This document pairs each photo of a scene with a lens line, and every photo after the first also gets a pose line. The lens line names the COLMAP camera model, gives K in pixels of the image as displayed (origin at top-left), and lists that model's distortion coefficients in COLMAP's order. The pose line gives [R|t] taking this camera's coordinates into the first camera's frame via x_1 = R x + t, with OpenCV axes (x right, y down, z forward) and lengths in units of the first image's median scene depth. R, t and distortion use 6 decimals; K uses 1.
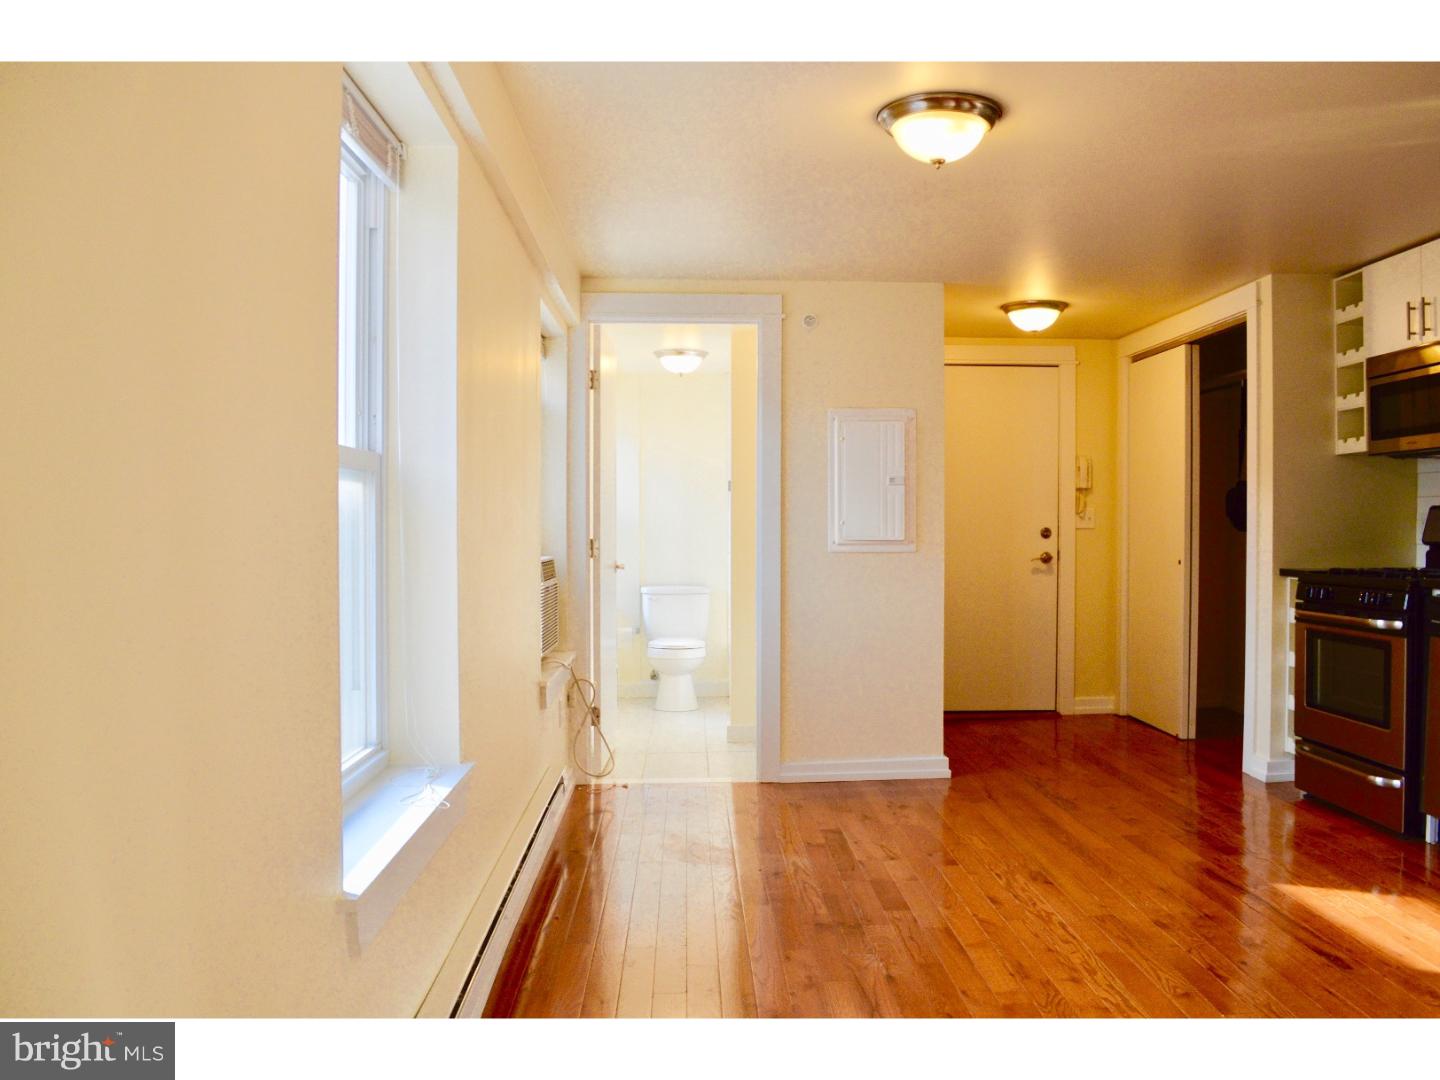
lens RADIAL K [[1153.4, 0, 720.0], [0, 1153.4, 540.0], [0, 0, 1]] dist [-0.076224, -0.002654]
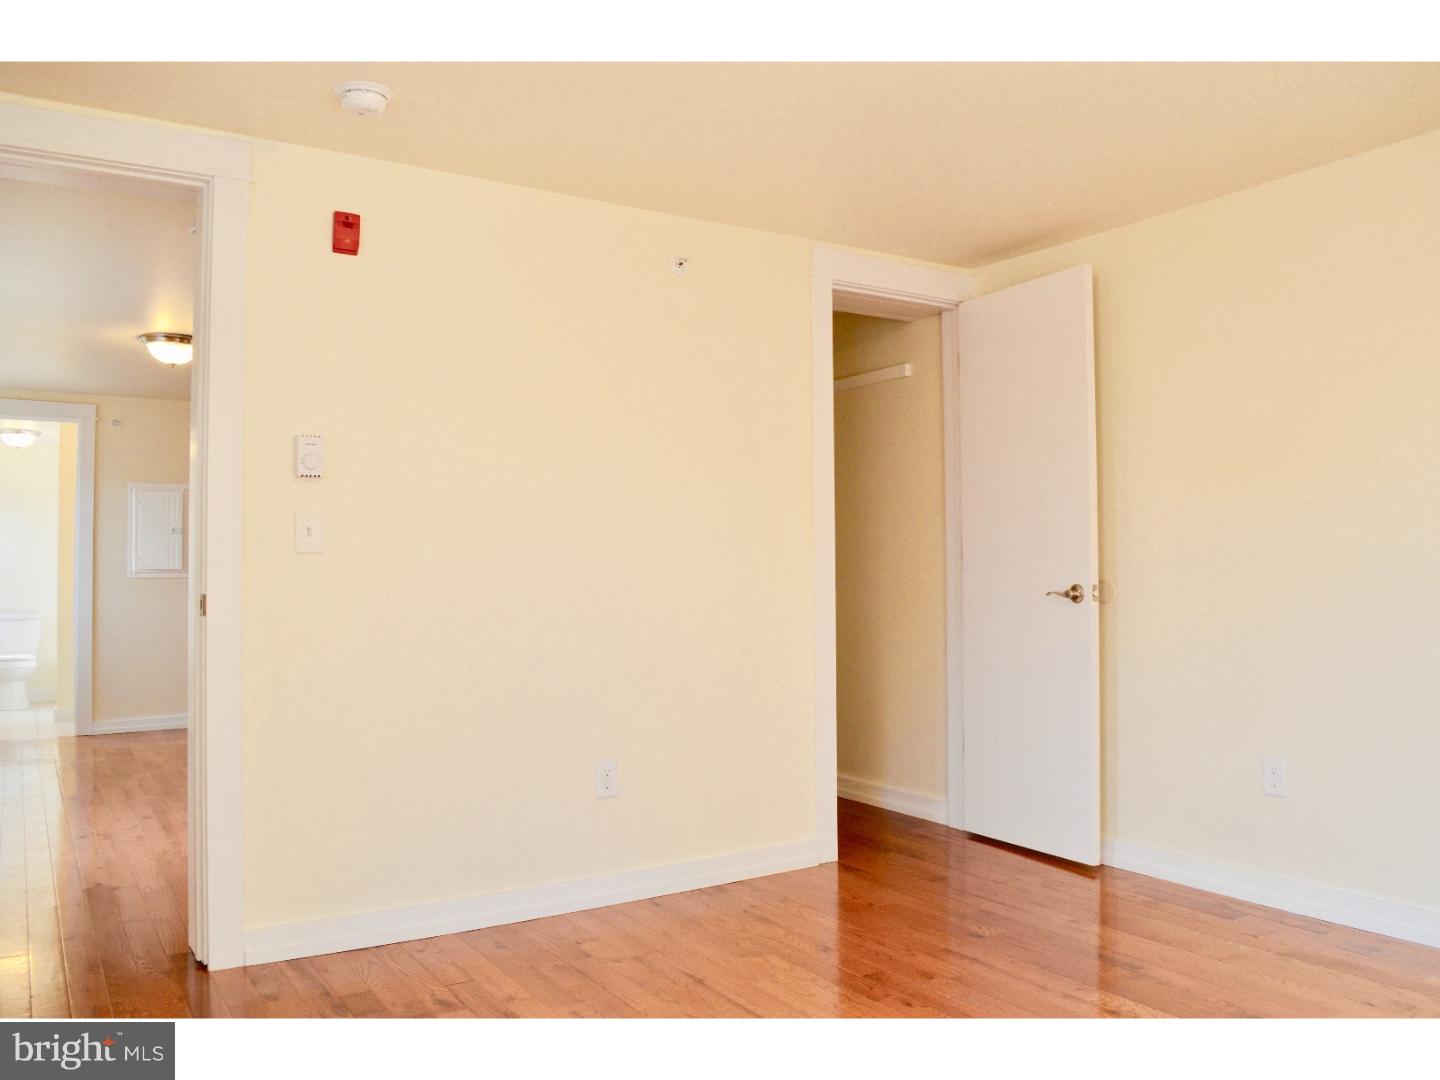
lens RADIAL K [[1153.4, 0, 720.0], [0, 1153.4, 540.0], [0, 0, 1]] dist [-0.076224, -0.002654]
pose [[0.861363, 0.010413, 0.507883, 0.011627], [0.013978, 0.998925, -0.044187, 0.036860], [-0.507798, 0.045160, 0.860292, -0.648963]]
